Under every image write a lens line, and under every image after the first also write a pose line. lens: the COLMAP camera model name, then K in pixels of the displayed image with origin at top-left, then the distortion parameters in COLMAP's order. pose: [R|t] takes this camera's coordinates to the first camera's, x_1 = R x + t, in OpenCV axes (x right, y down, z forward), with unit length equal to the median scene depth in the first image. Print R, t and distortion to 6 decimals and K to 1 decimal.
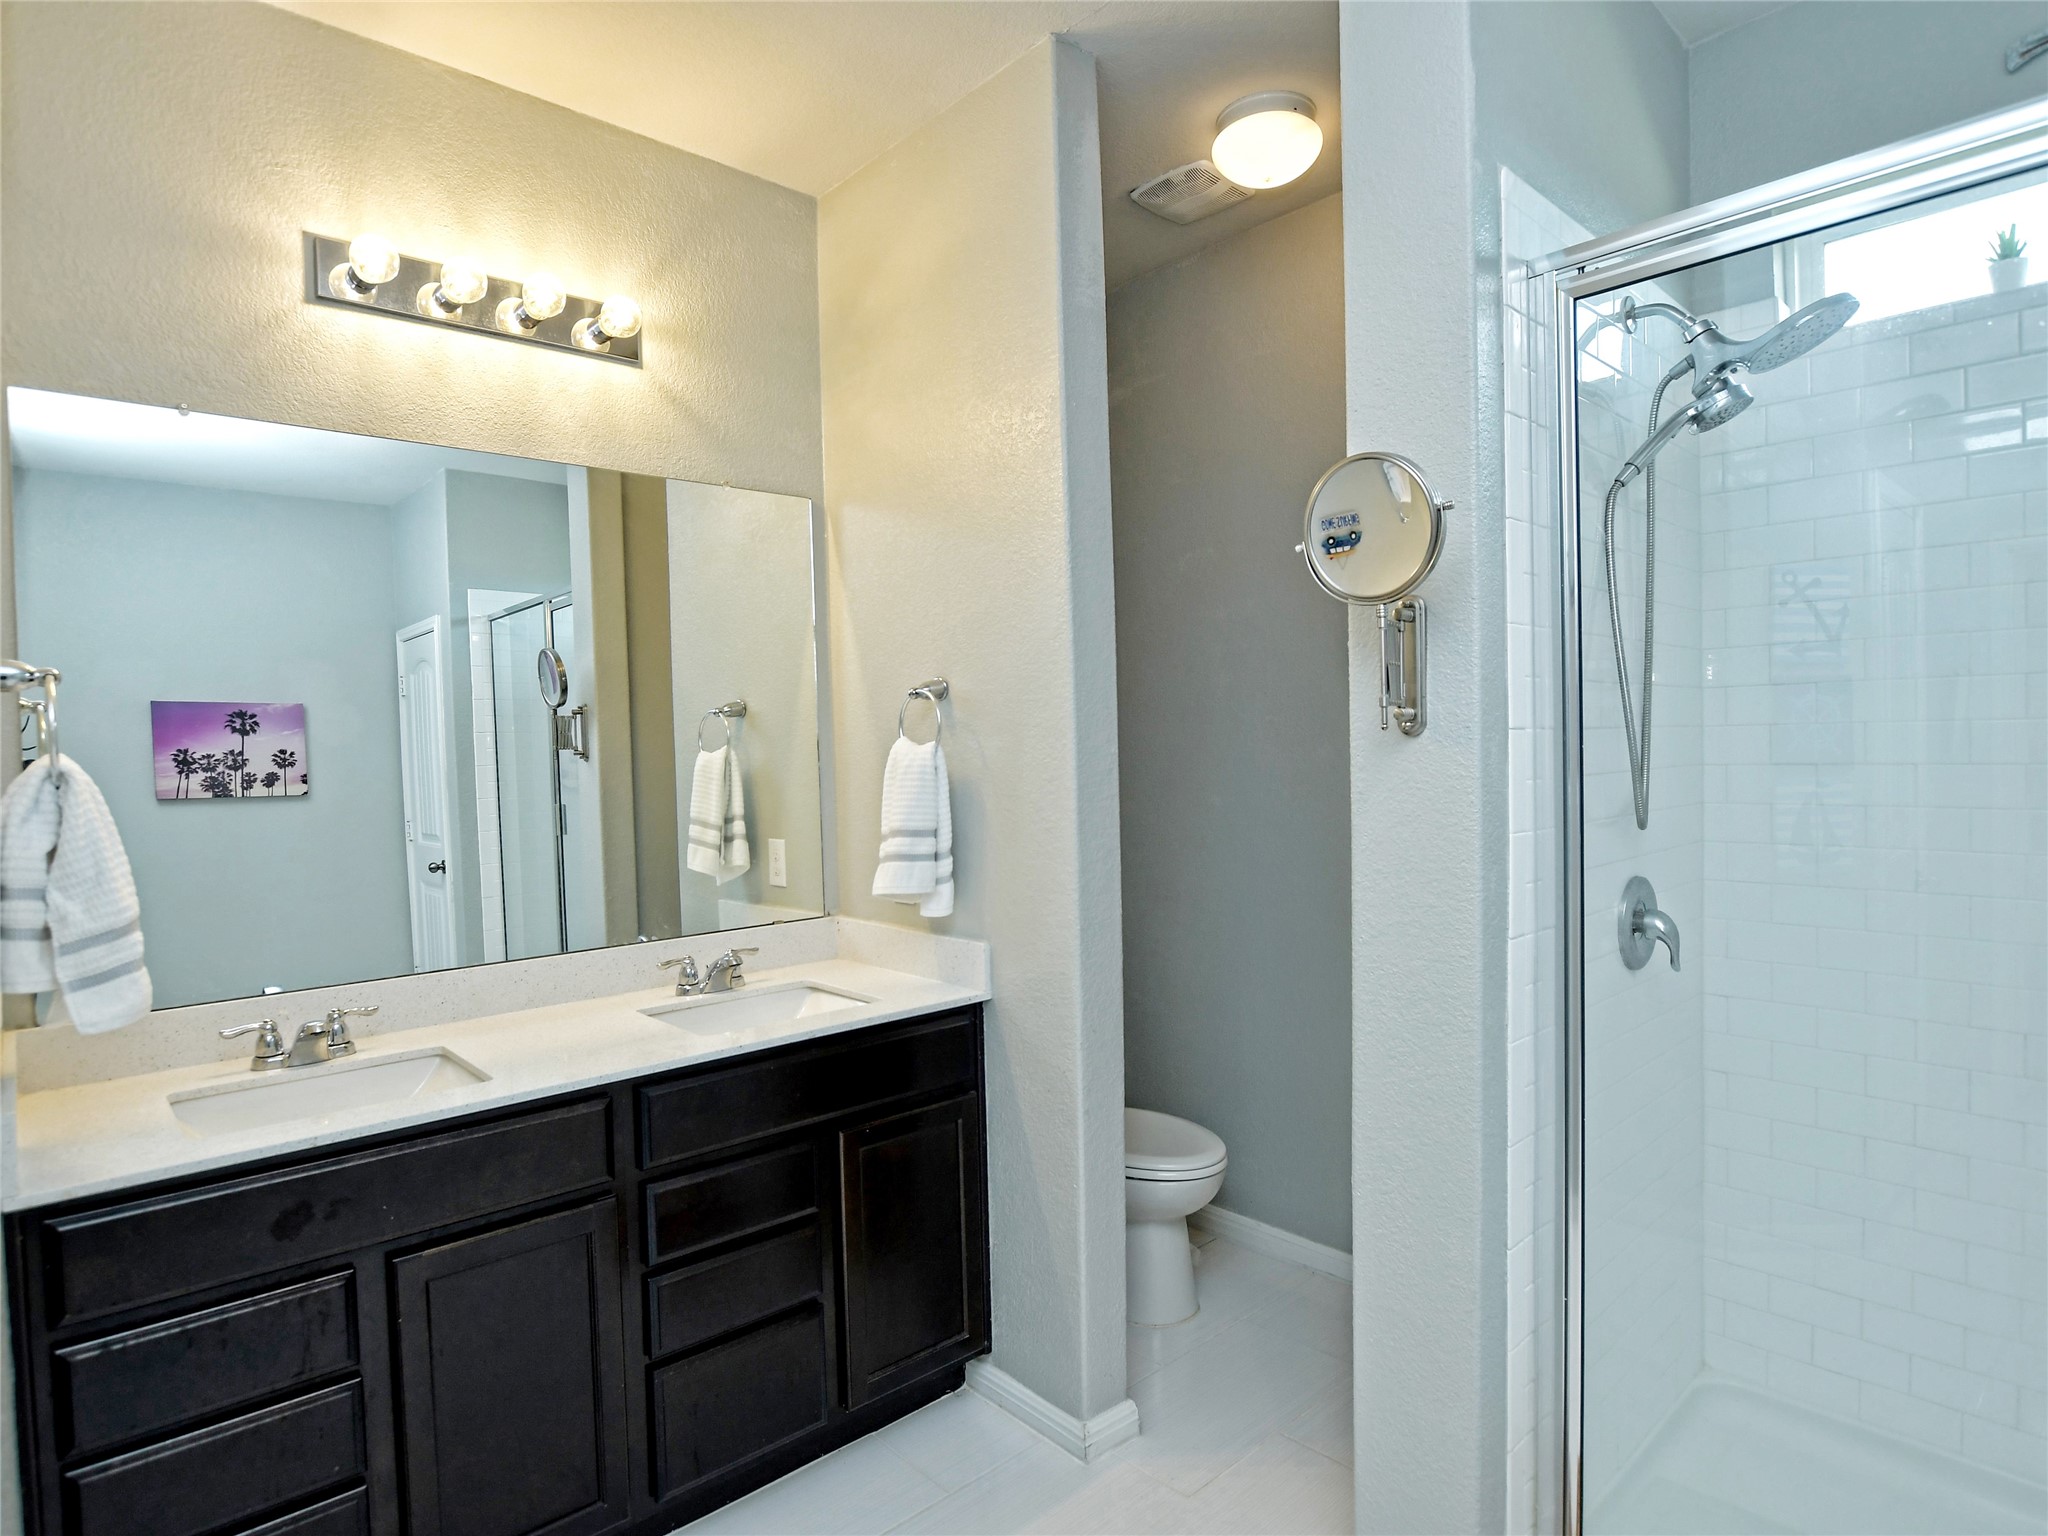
lens RADIAL K [[1127.0, 0, 992.8], [0, 1127.0, 772.6], [0, 0, 1]] dist [-0.026995, 0.000850]
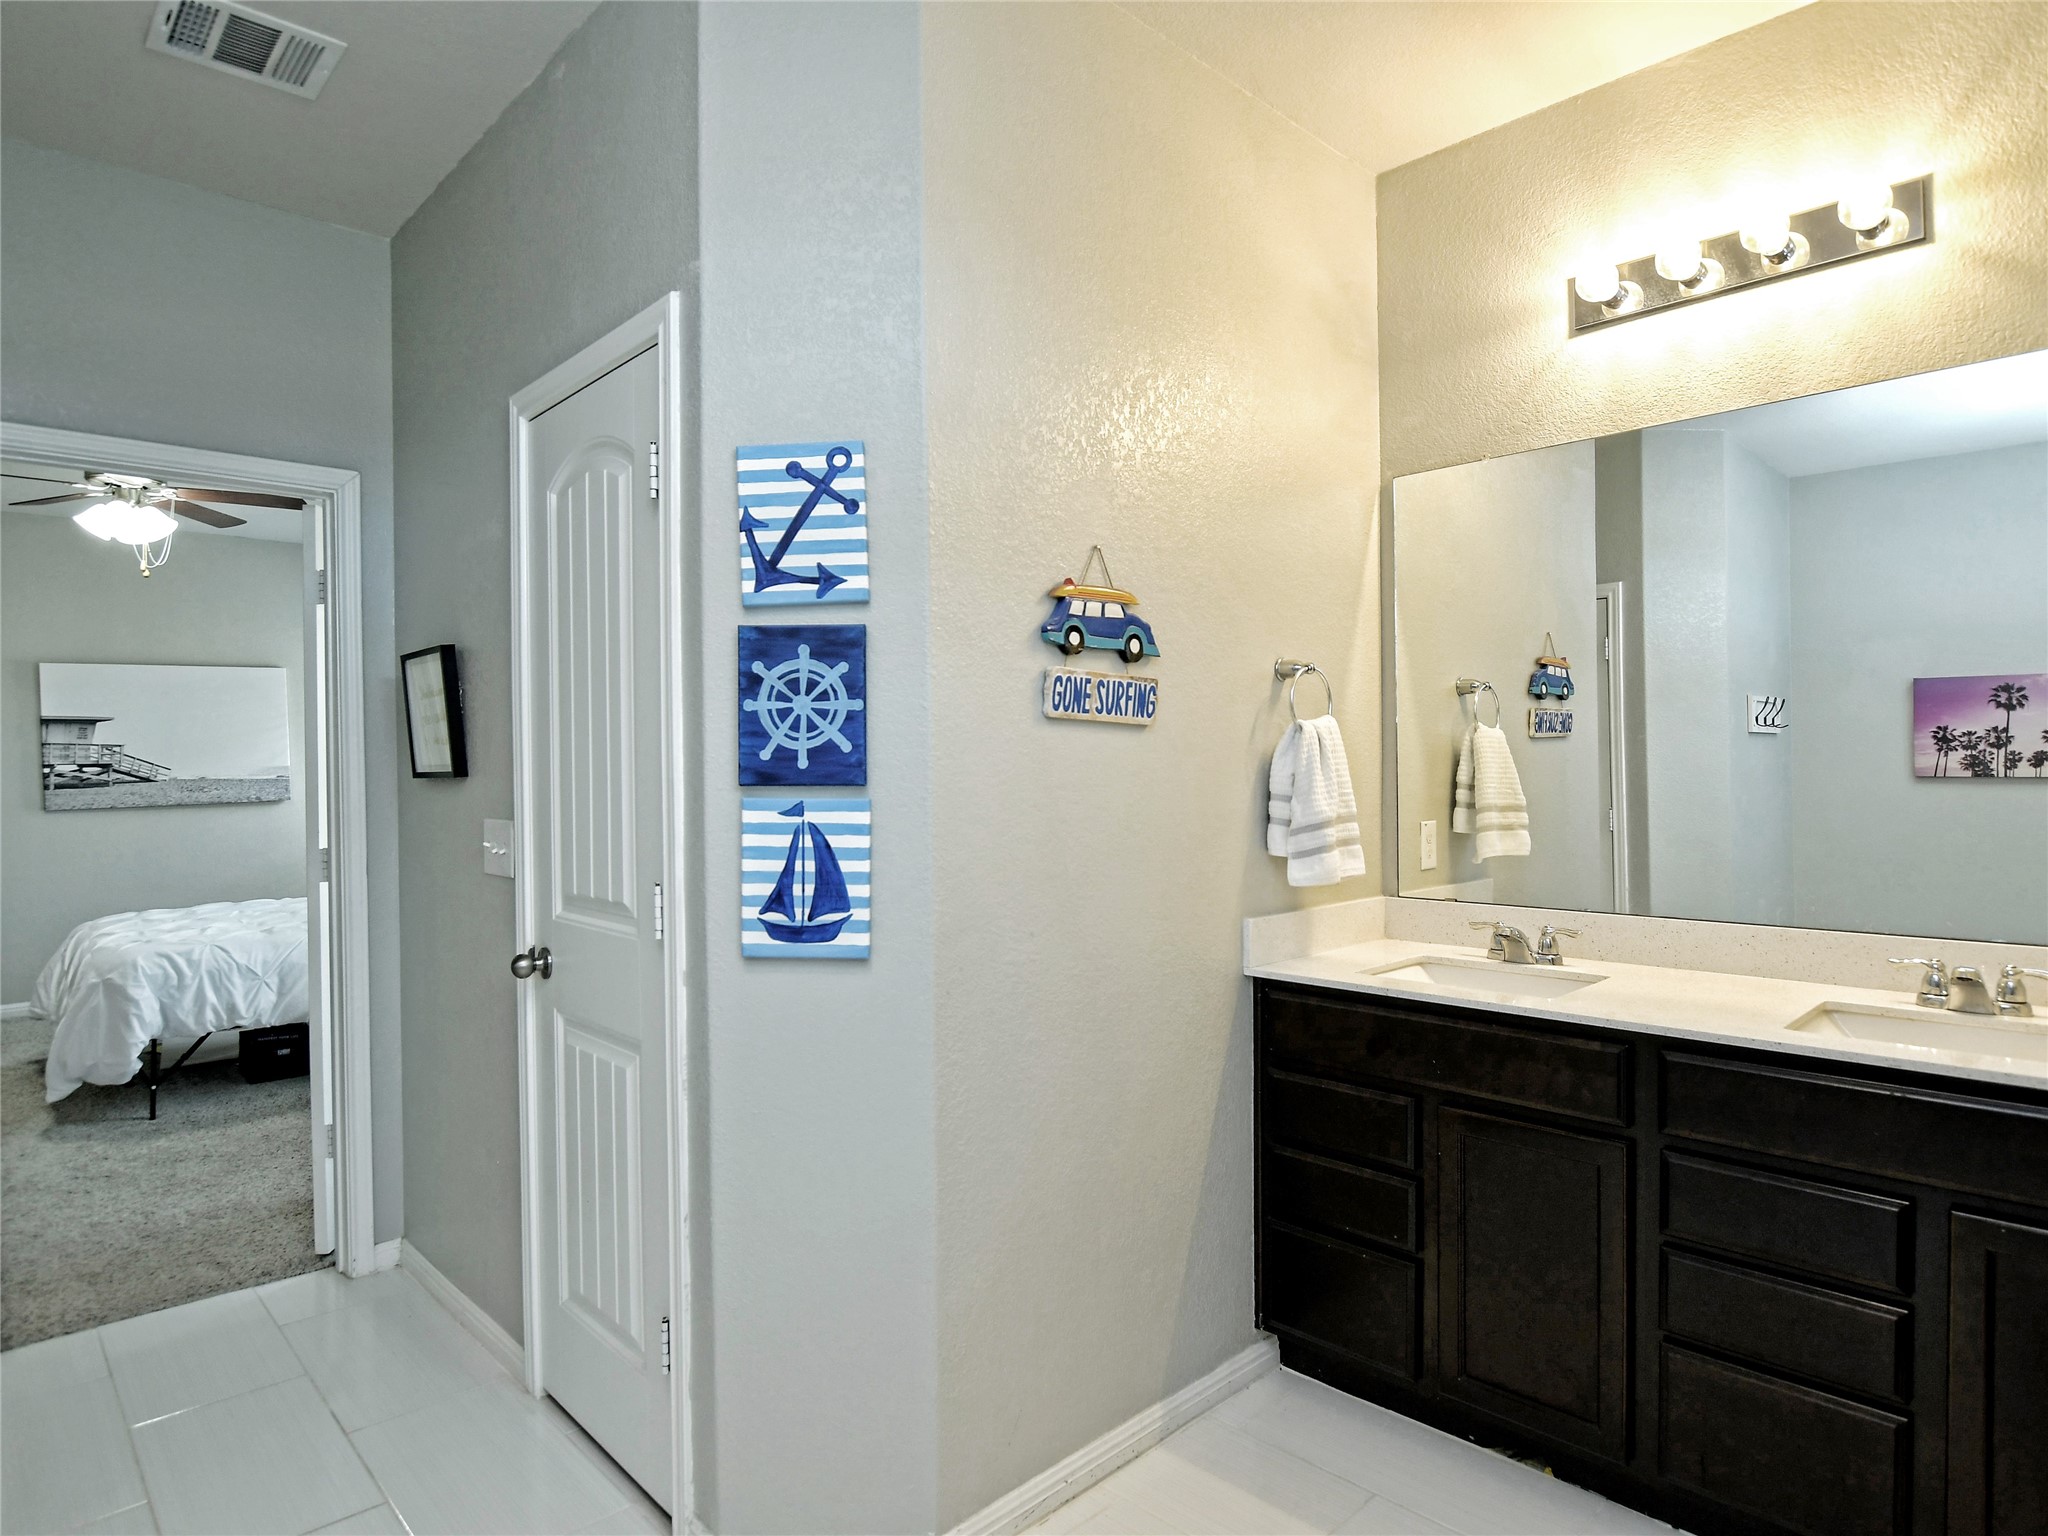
lens RADIAL K [[1127.0, 0, 992.8], [0, 1127.0, 772.6], [0, 0, 1]] dist [-0.026995, 0.000850]
pose [[0.026347, 0.025897, -0.999317, 0.221749], [-0.017169, 0.999529, 0.025450, 0.009373], [0.999505, 0.016487, 0.026779, 0.135261]]
